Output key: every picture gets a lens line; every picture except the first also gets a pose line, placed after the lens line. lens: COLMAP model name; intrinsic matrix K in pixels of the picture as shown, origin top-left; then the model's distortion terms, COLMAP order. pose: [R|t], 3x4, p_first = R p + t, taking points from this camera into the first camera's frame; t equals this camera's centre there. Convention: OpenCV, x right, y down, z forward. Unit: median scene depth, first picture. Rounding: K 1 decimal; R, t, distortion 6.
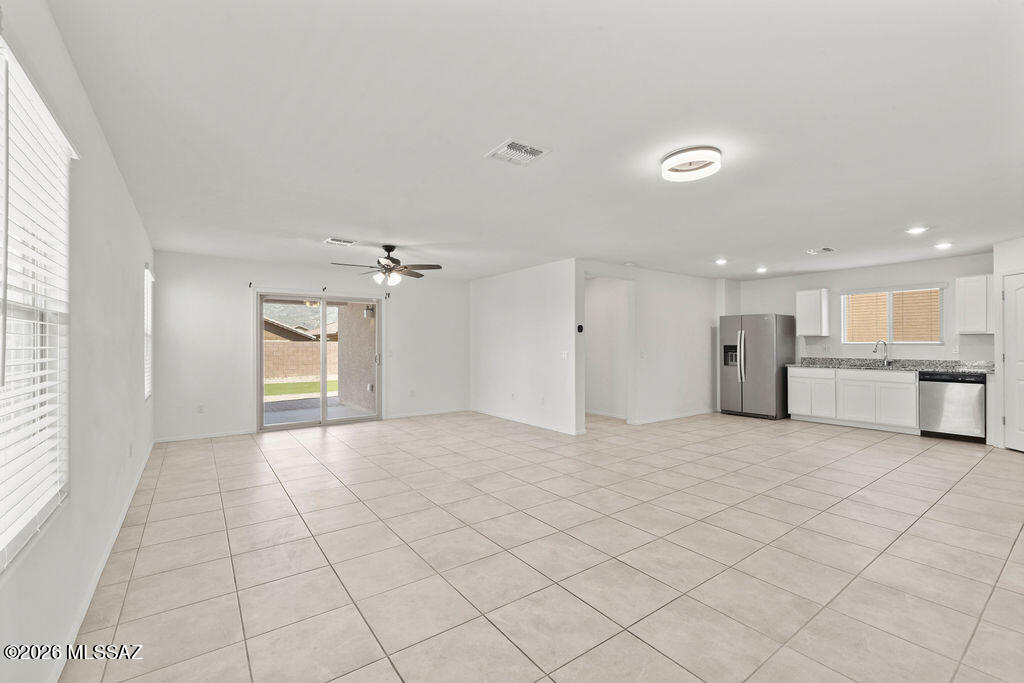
lens RADIAL K [[429.4, 0, 509.3], [0, 429.4, 342.3], [0, 0, 1]] dist [-0.000337, 0.000126]
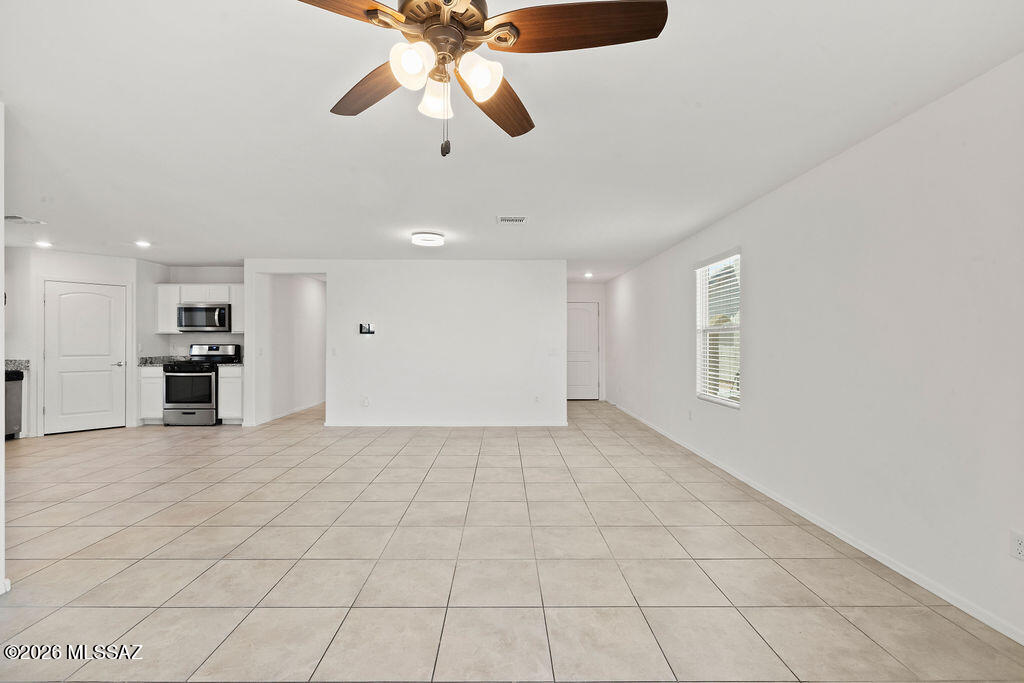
lens RADIAL K [[429.4, 0, 509.3], [0, 429.4, 342.3], [0, 0, 1]] dist [-0.000337, 0.000126]
pose [[-0.814782, 0.000930, 0.579767, -0.378674], [-0.002124, 0.999987, -0.004589, 0.006674], [-0.579764, -0.004970, -0.814770, 0.978107]]
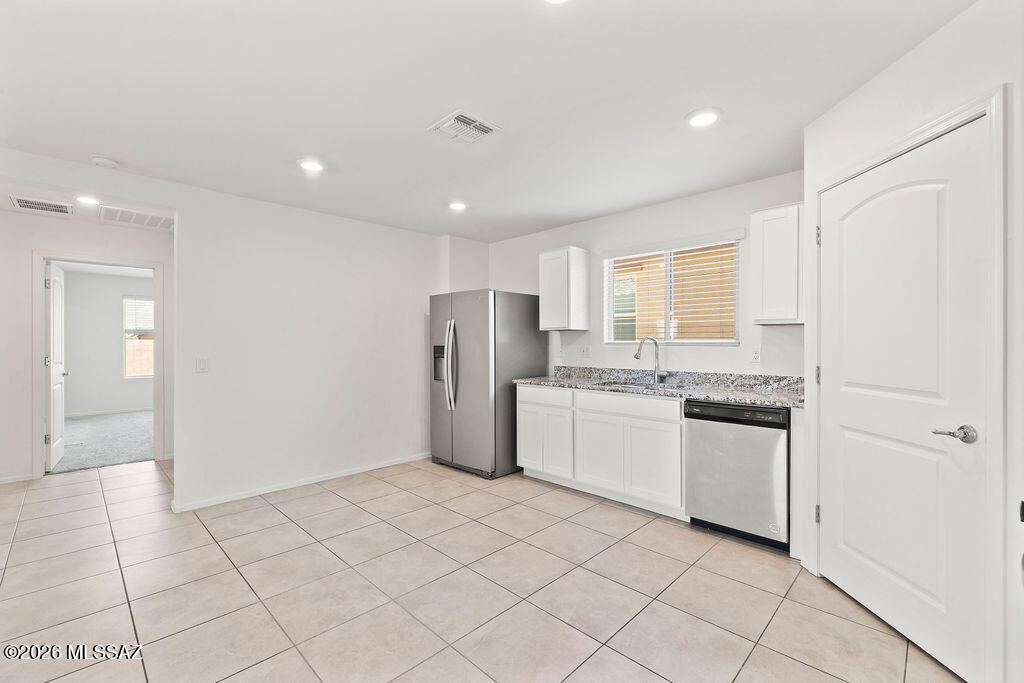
lens RADIAL K [[441.1, 0, 509.5], [0, 441.1, 341.7], [0, 0, 1]] dist [0.001416, 0.000212]
pose [[0.986297, 0.000772, 0.164976, 0.616404], [-0.001152, 0.999997, 0.002208, 0.000496], [-0.164974, -0.002368, 0.986295, 0.485643]]
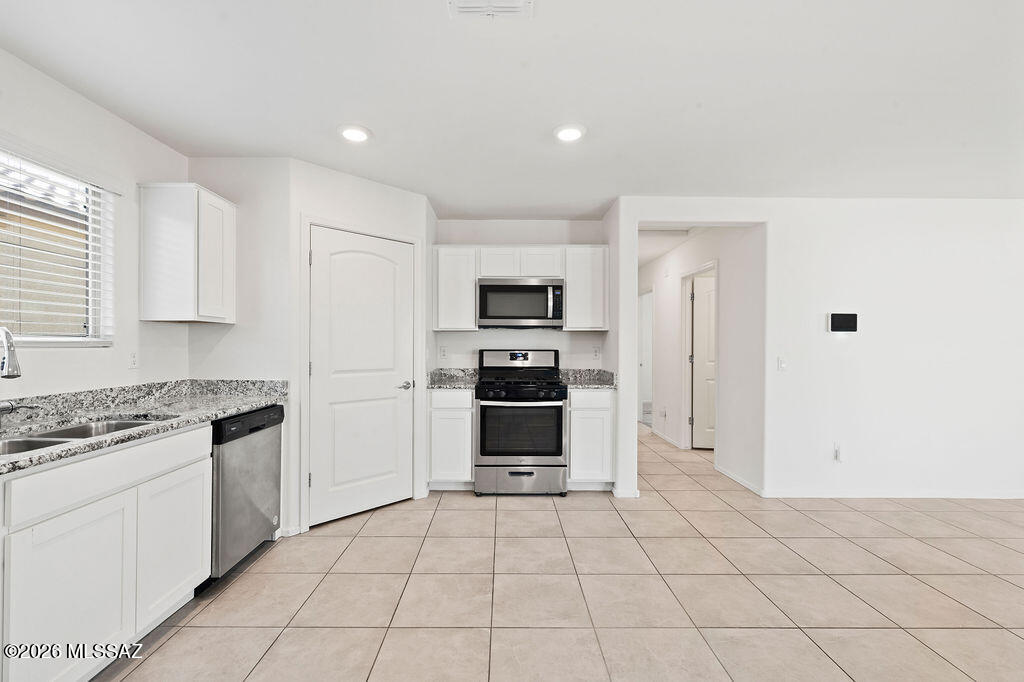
lens RADIAL K [[429.4, 0, 509.3], [0, 429.4, 341.8], [0, 0, 1]] dist [-0.000337, 0.000126]
pose [[-0.815489, 0.000558, 0.578772, 0.500069], [-0.006124, 0.999935, -0.009593, 0.003620], [-0.578740, -0.011368, -0.815433, 1.059658]]
